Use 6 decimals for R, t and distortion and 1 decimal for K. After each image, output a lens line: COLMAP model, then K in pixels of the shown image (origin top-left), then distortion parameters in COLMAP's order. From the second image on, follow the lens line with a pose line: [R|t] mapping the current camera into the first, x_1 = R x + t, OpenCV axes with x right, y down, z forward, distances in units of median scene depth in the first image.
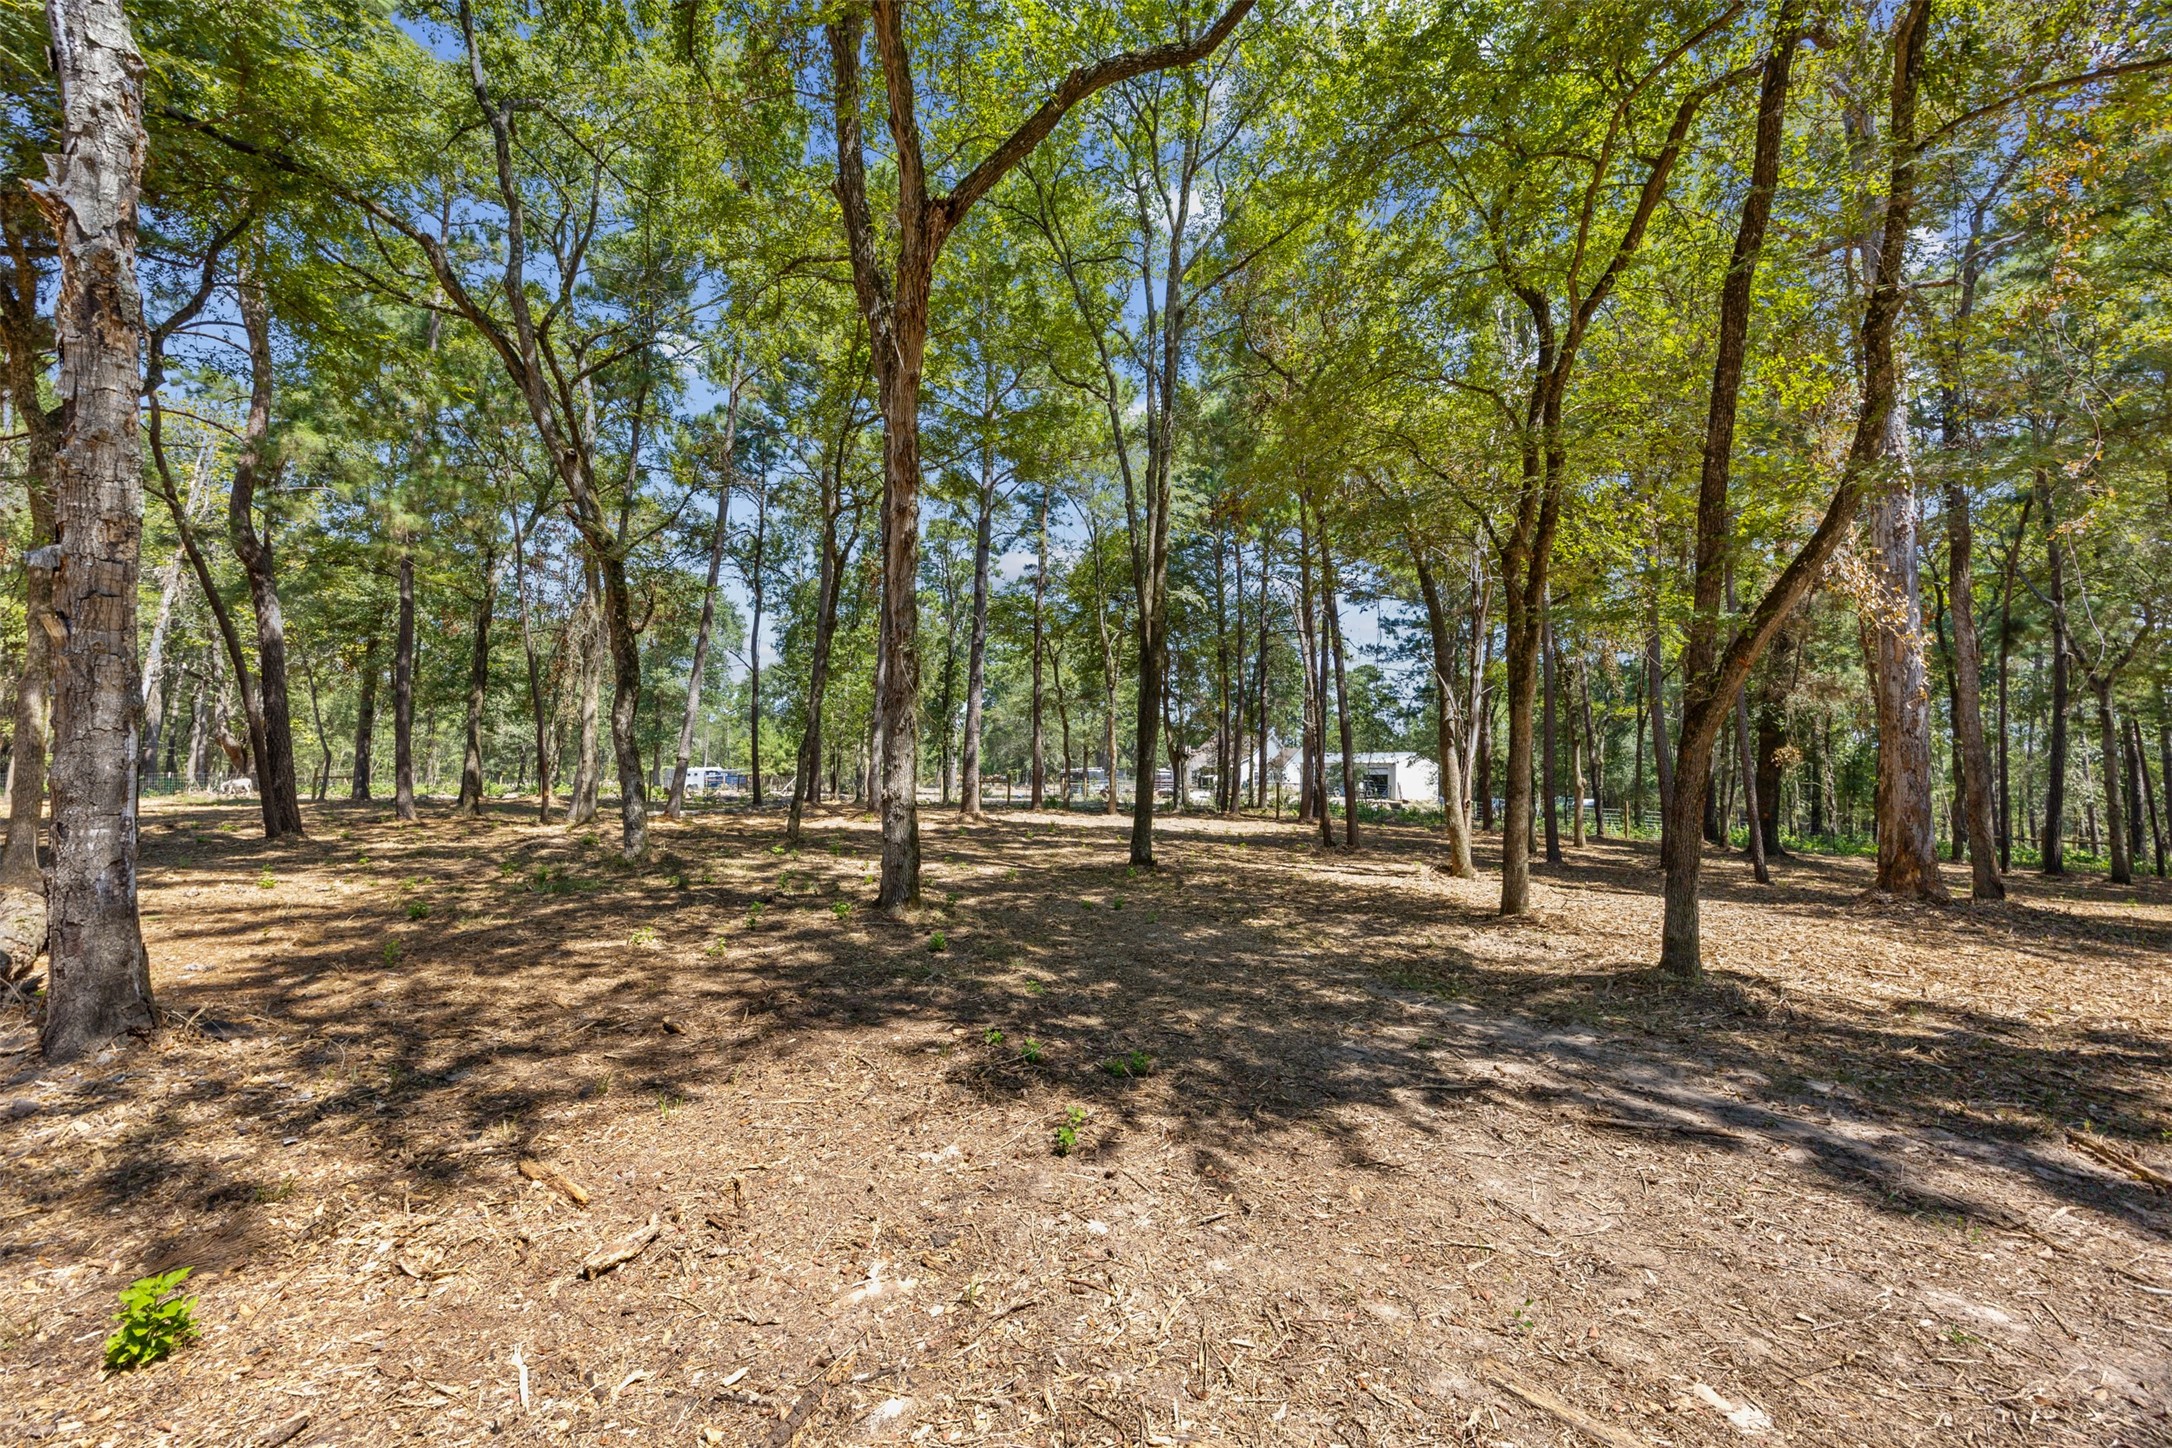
lens RADIAL K [[832.9, 0, 1092.2], [0, 832.9, 734.6], [0, 0, 1]] dist [-0.005883, 0.001730]
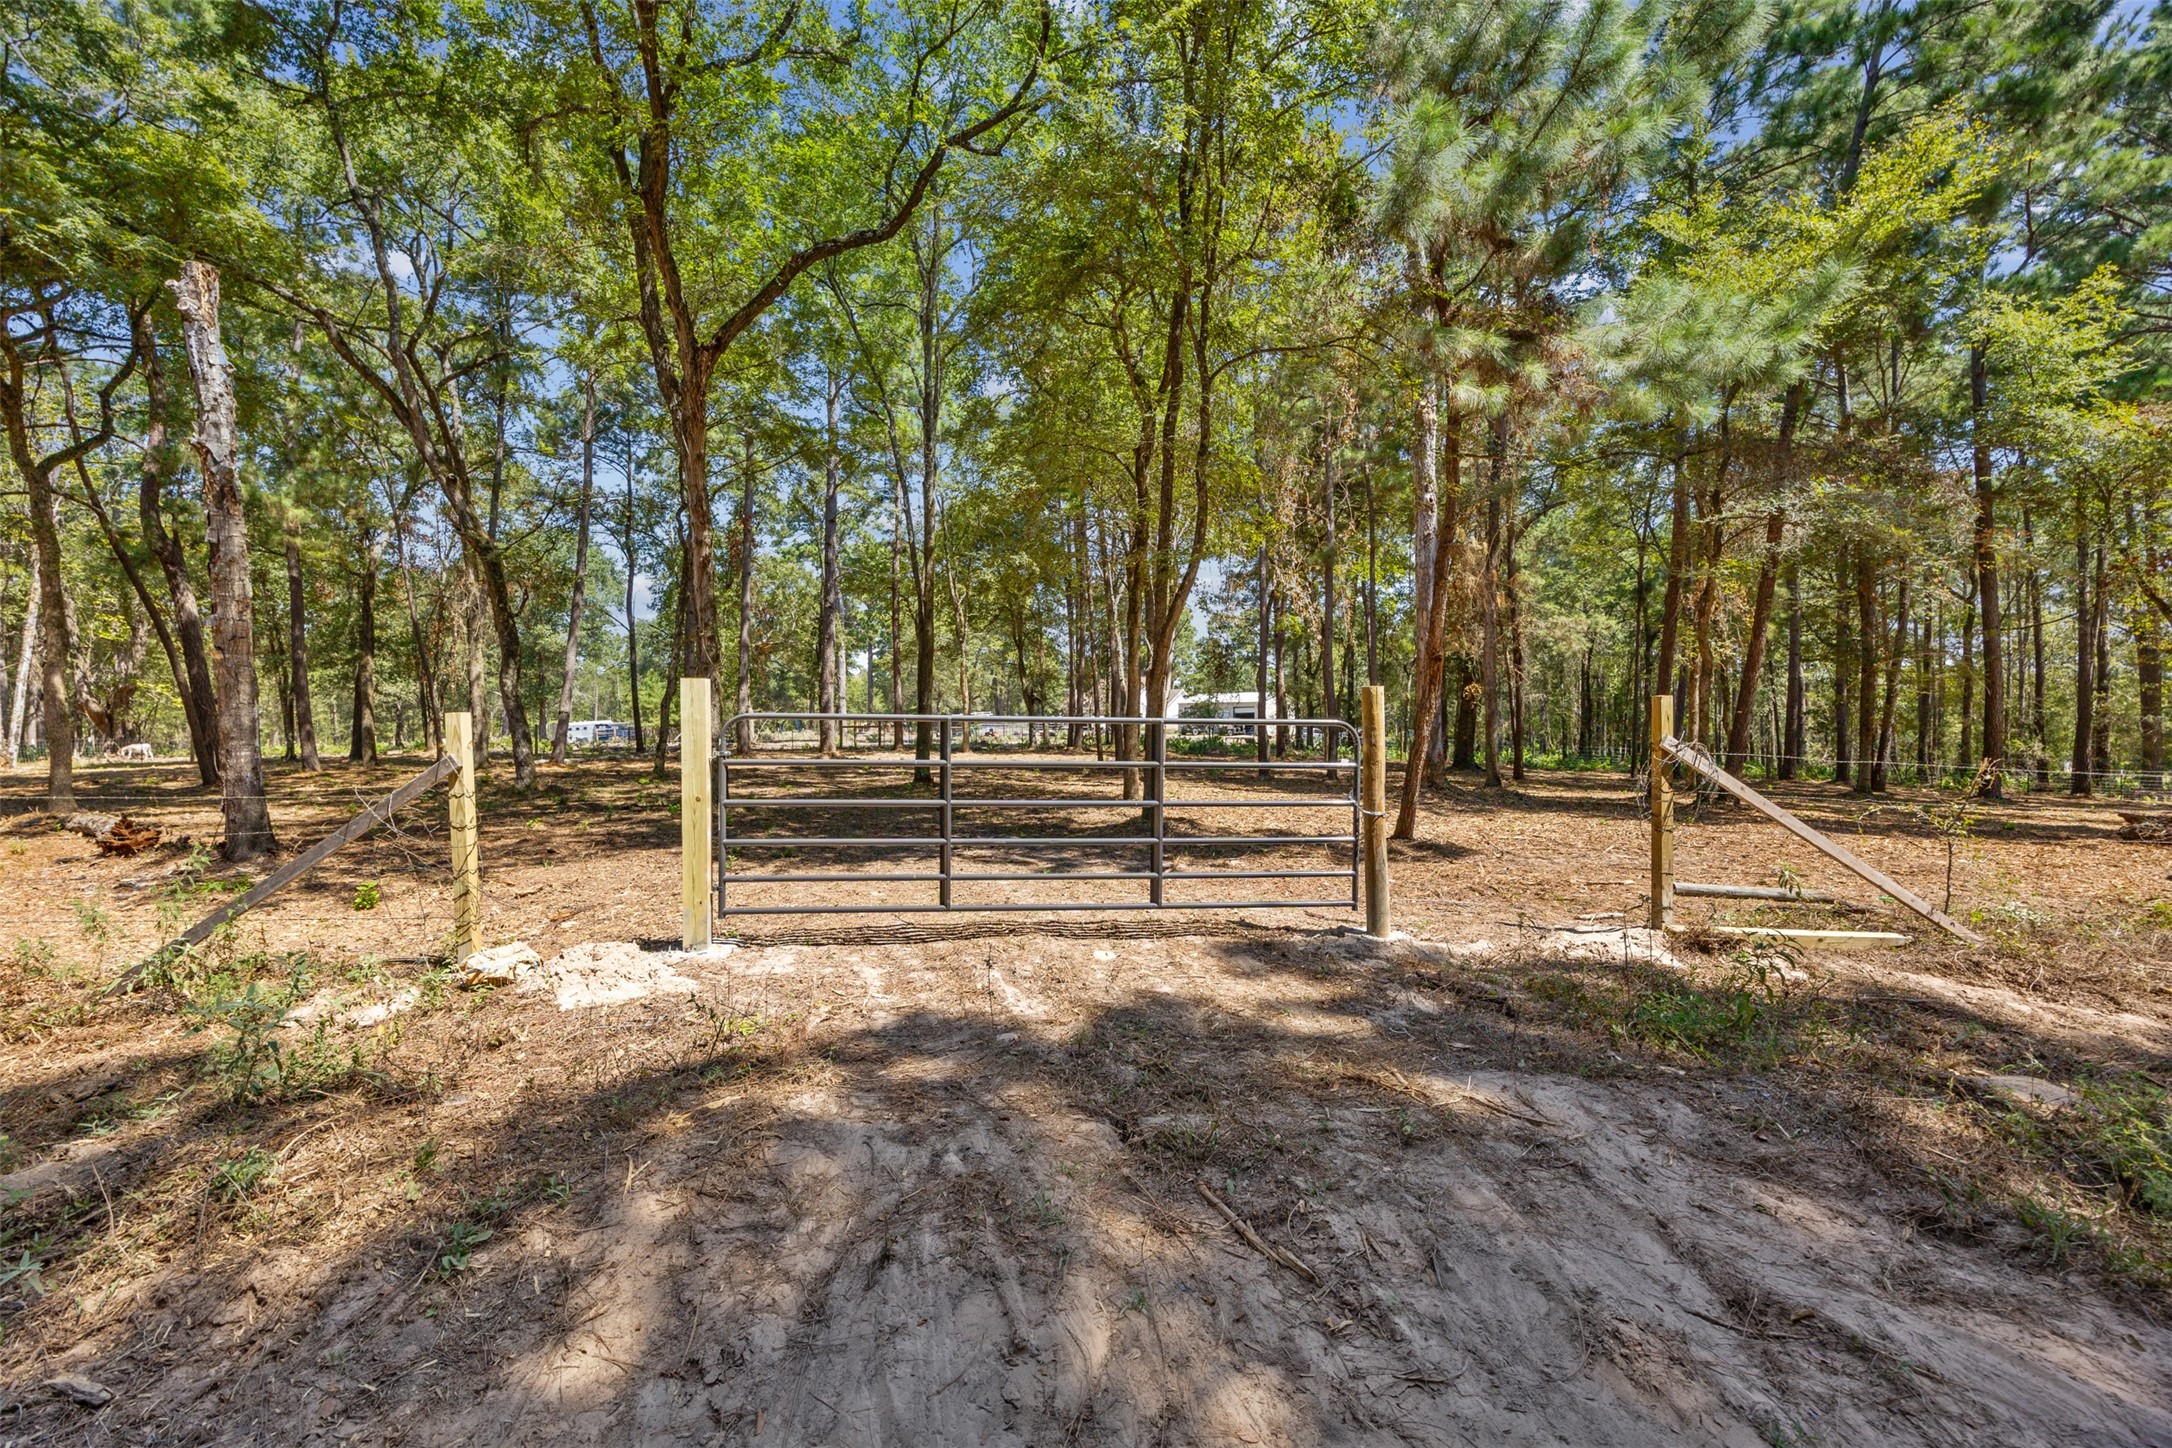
lens RADIAL K [[832.9, 0, 1091.9], [0, 832.9, 737.1], [0, 0, 1]] dist [-0.005883, 0.001730]
pose [[0.994687, -0.027330, 0.099254, 0.098781], [0.020202, 0.997191, 0.072123, -0.004141], [-0.100947, -0.069734, 0.992445, -0.180397]]
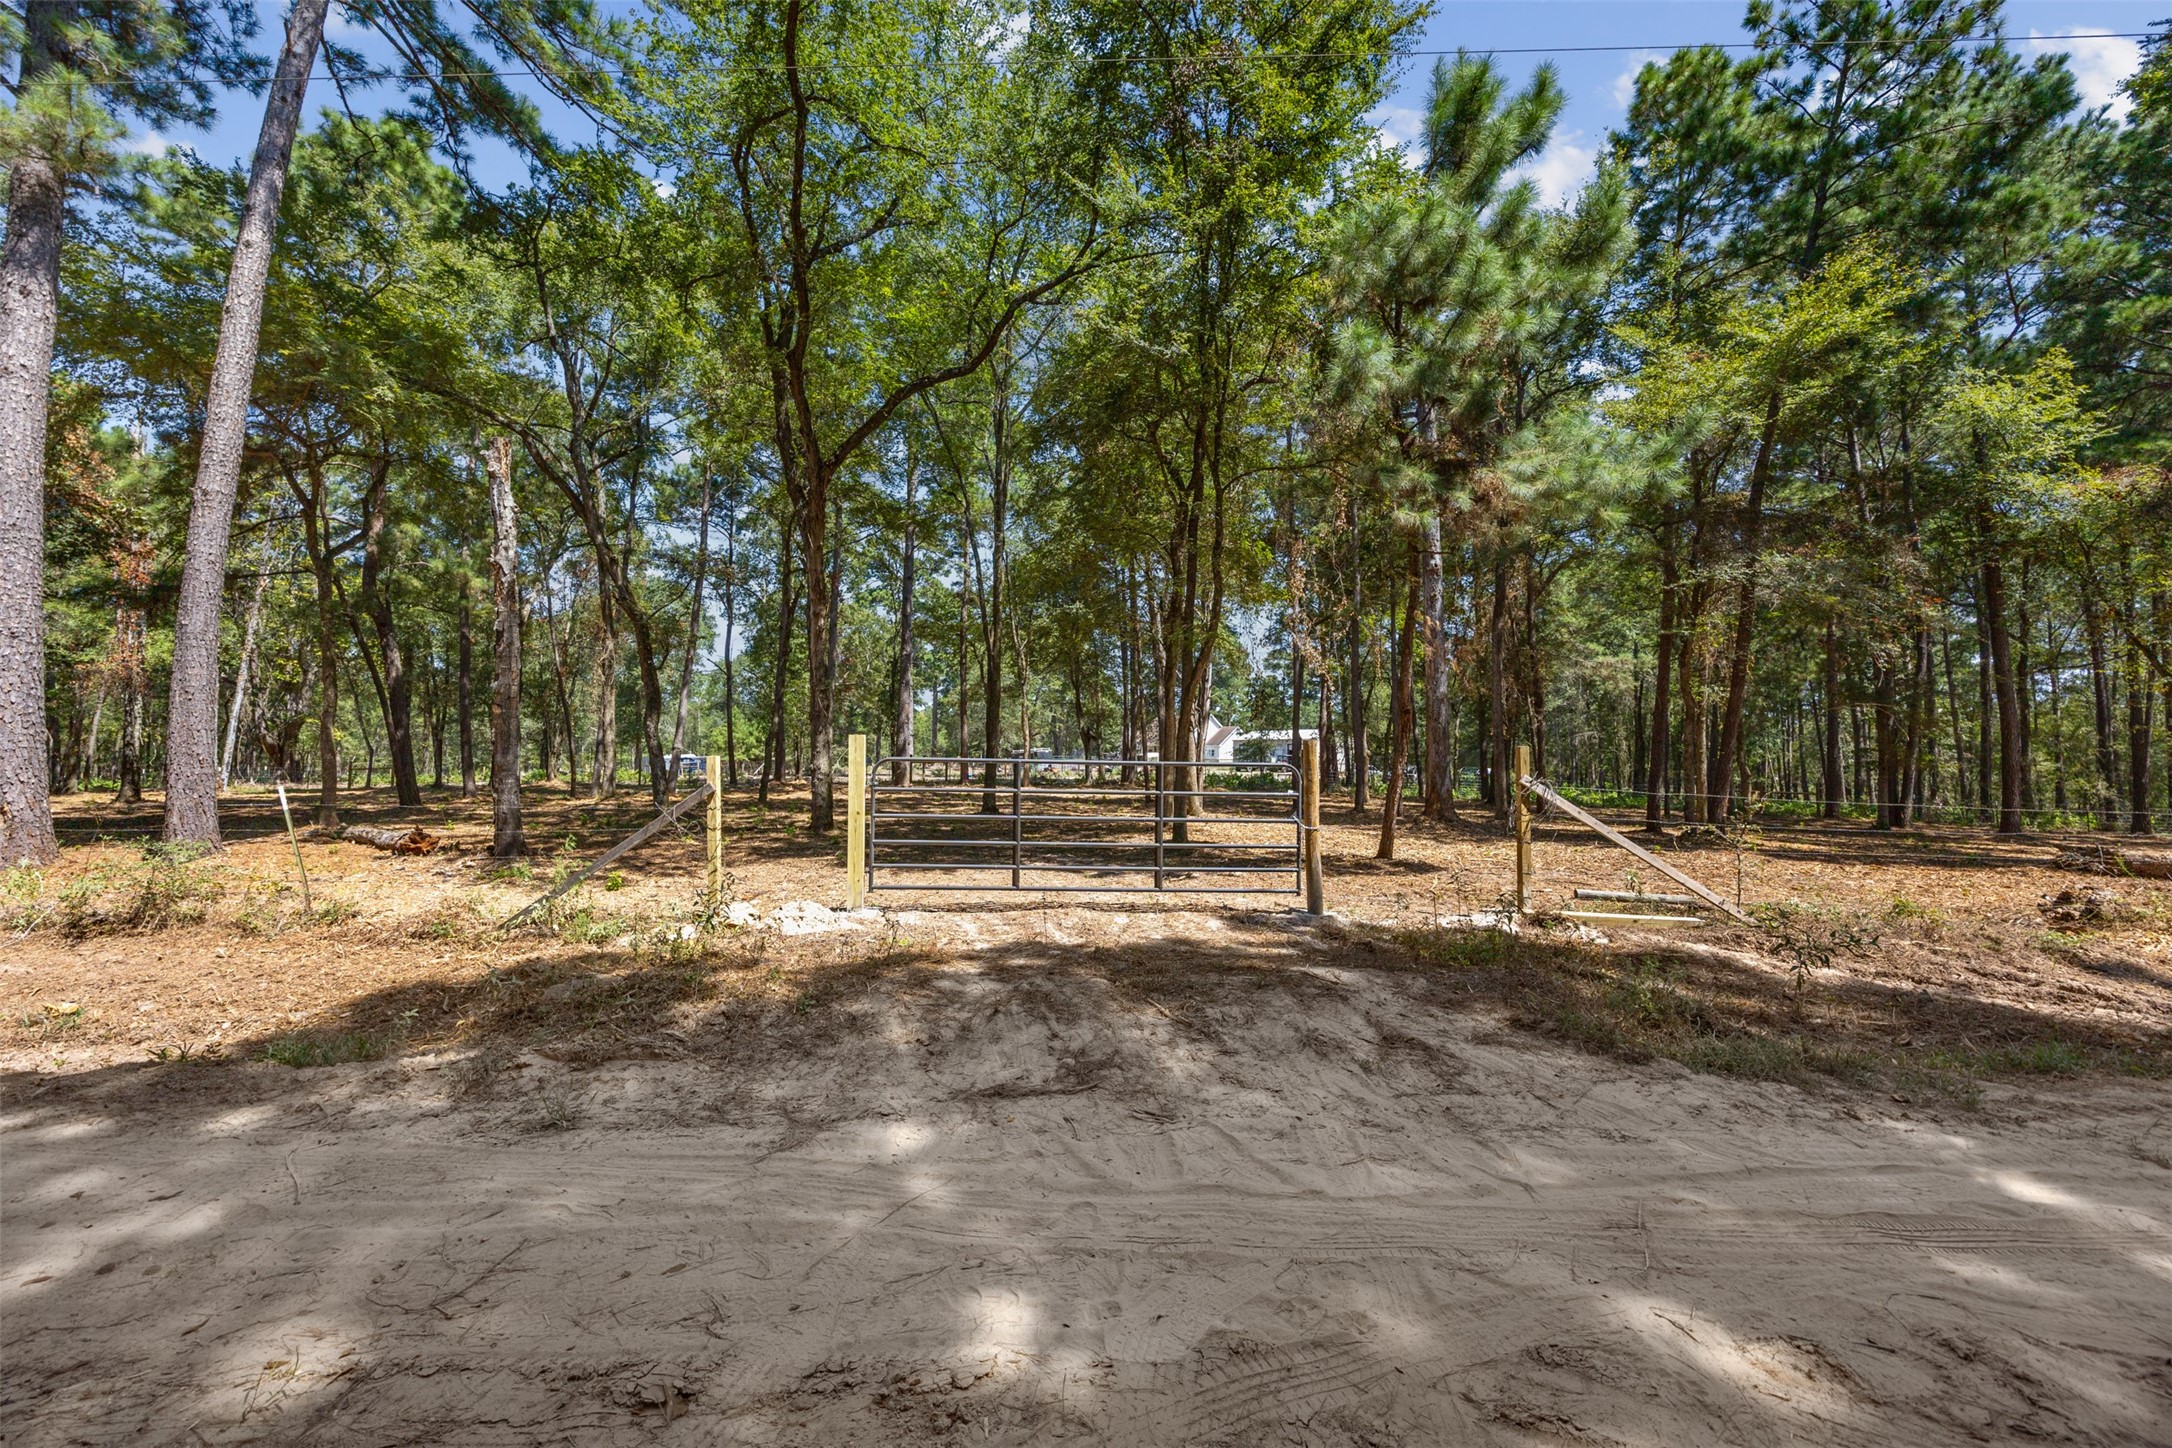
lens RADIAL K [[832.9, 0, 1095.1], [0, 832.9, 704.8], [0, 0, 1]] dist [-0.005883, 0.001730]
pose [[0.999215, -0.019450, 0.034512, 0.101488], [0.019803, 0.999755, -0.009912, -0.010949], [-0.034311, 0.010588, 0.999355, -0.272515]]
